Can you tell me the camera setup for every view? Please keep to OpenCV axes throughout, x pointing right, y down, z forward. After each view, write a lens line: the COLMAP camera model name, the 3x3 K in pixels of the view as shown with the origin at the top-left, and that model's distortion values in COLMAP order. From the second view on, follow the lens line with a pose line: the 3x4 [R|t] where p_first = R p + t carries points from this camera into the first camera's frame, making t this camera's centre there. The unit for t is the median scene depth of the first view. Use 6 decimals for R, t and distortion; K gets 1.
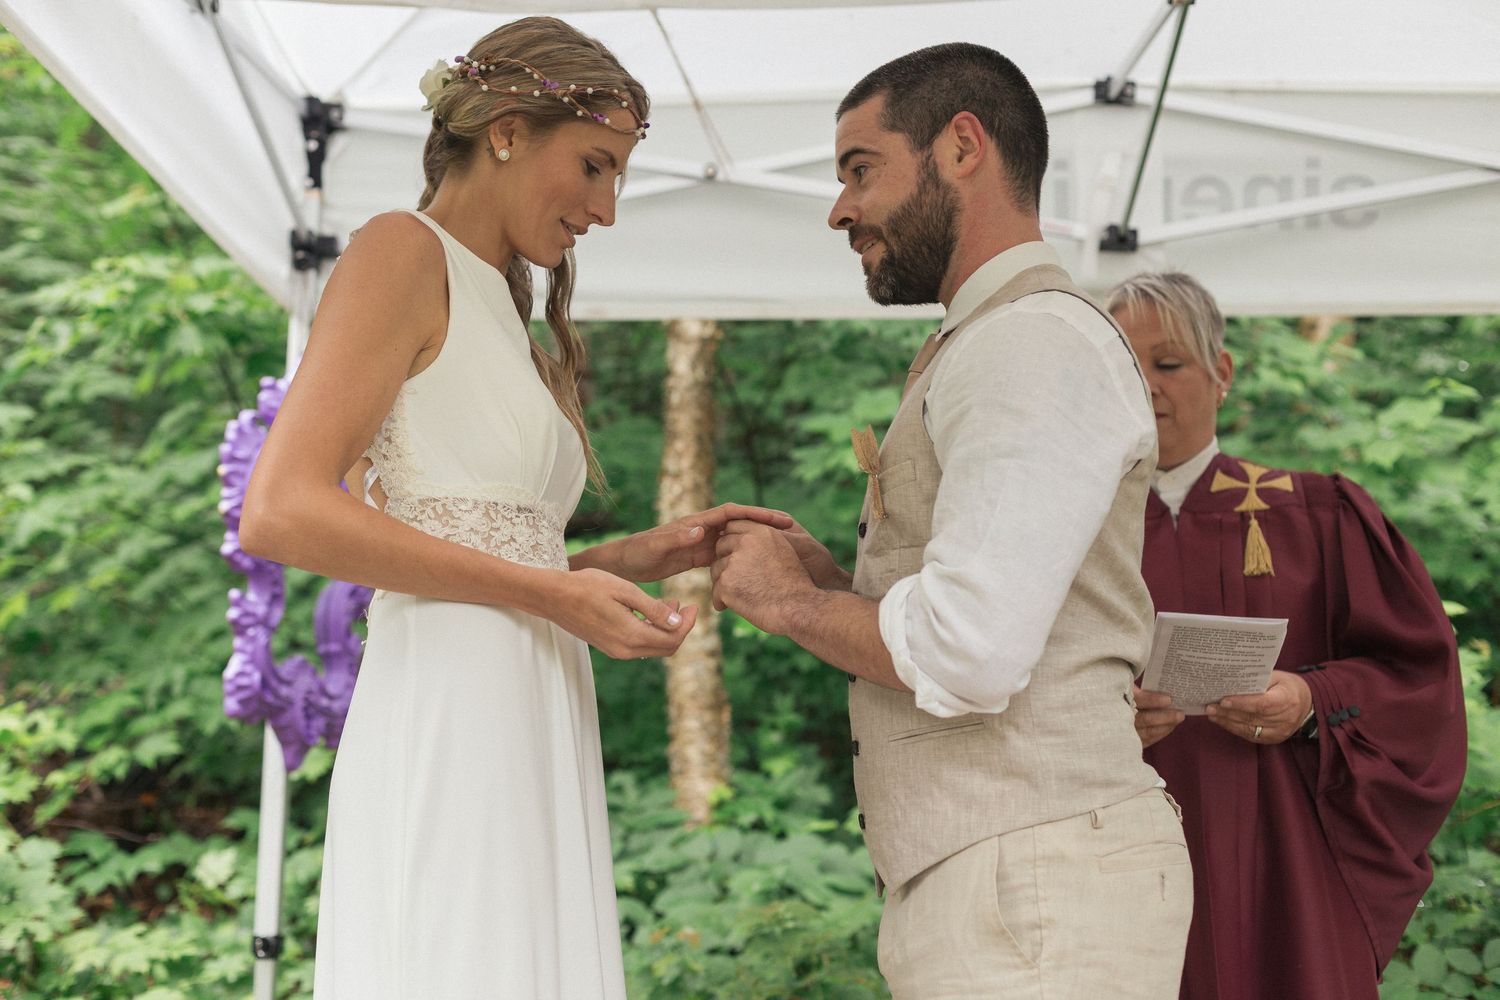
lens RADIAL K [[2139.8, 0, 750.0], [0, 2139.8, 500.0], [0, 0, 1]] dist [-0.017351, -0.035992]
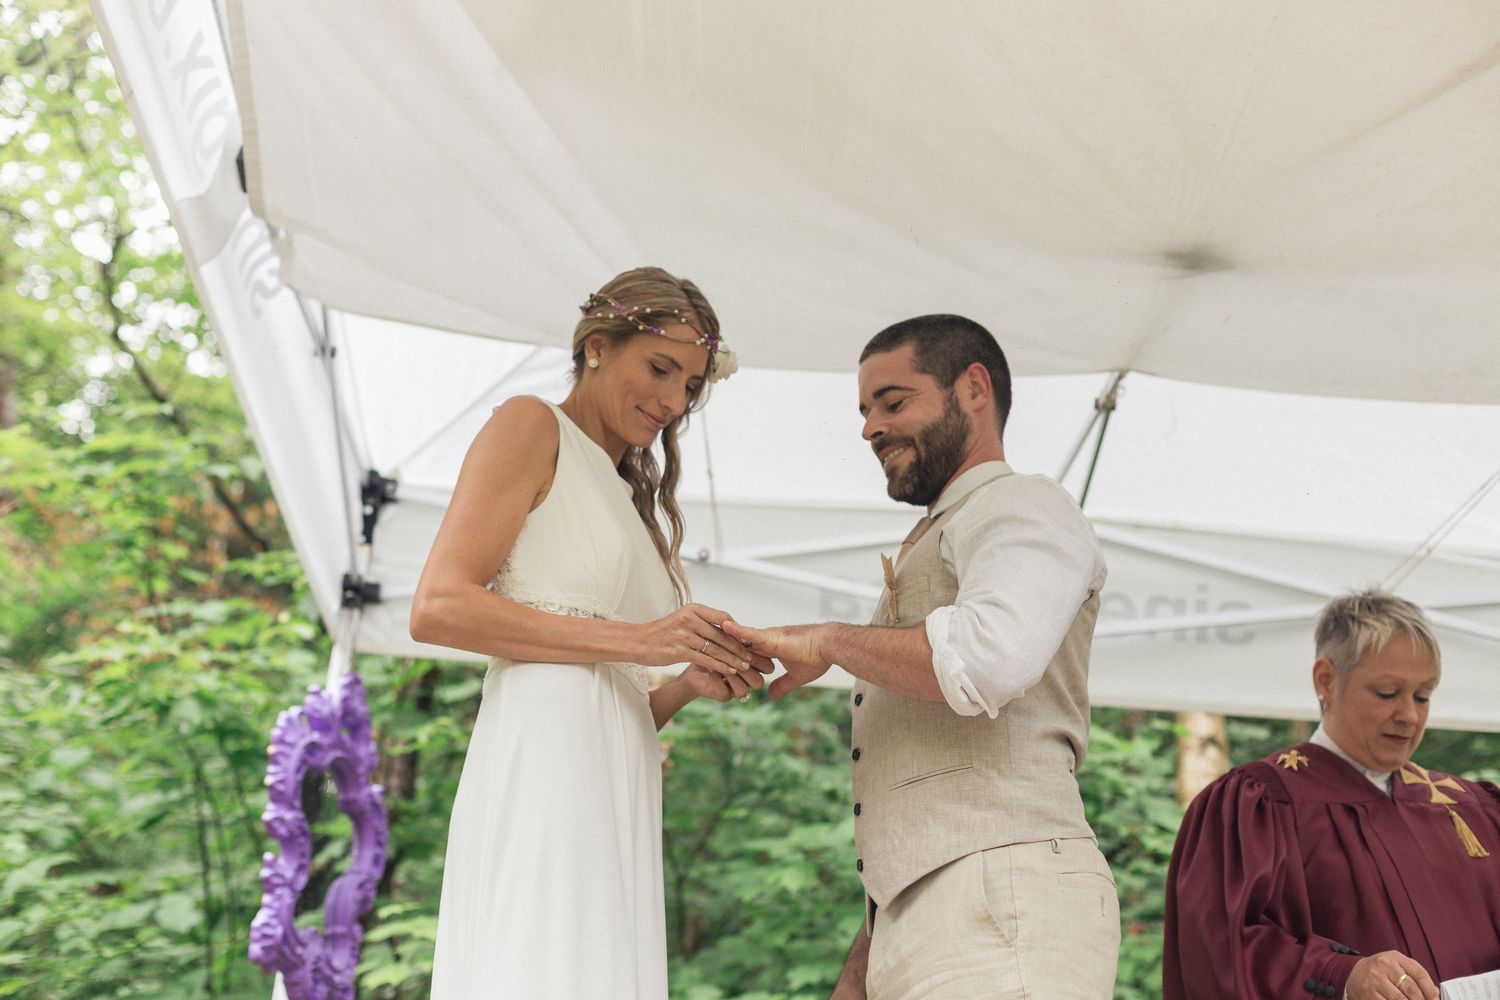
lens RADIAL K [[2100.2, 0, 750.0], [0, 2100.2, 500.0], [0, 0, 1]] dist [-0.042316, -0.055121]
pose [[0.995507, 0.084234, 0.043244, -0.046676], [-0.067738, 0.952681, -0.296329, 0.164624], [-0.066158, 0.292069, 0.954106, -0.128531]]
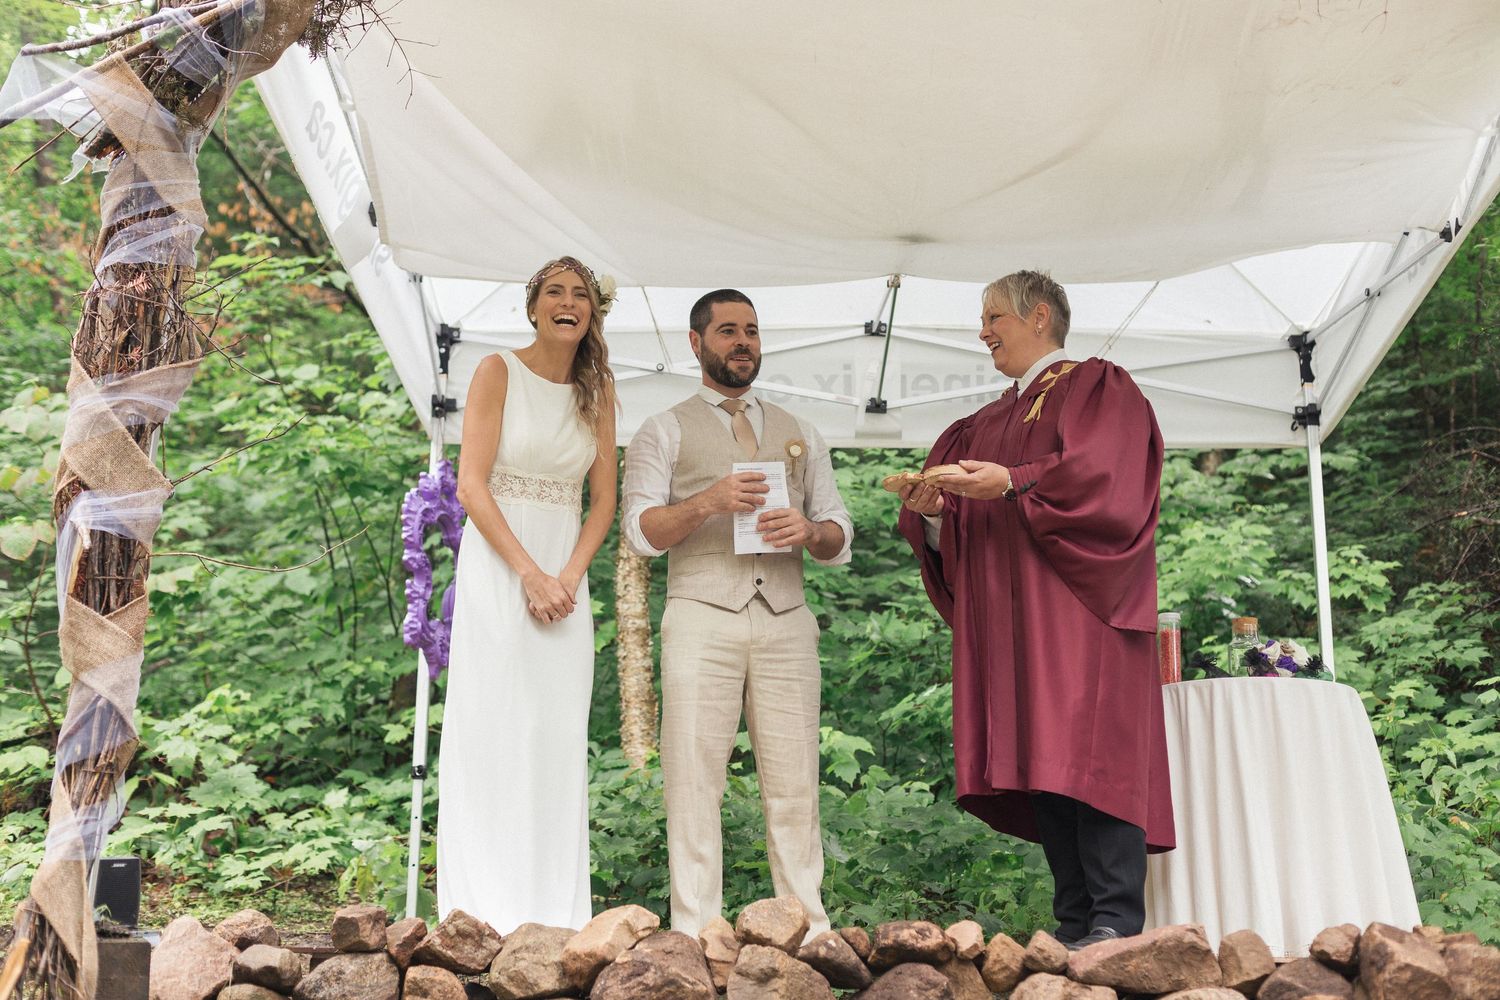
lens RADIAL K [[2058.3, 0, 749.8], [0, 2058.3, 463.4], [0, 0, 1]] dist [-0.010723, -0.091789]
pose [[0.998627, 0.014157, 0.050430, -0.030090], [-0.007808, 0.992259, -0.123940, 0.153301], [-0.051794, 0.123376, 0.991007, -0.783695]]
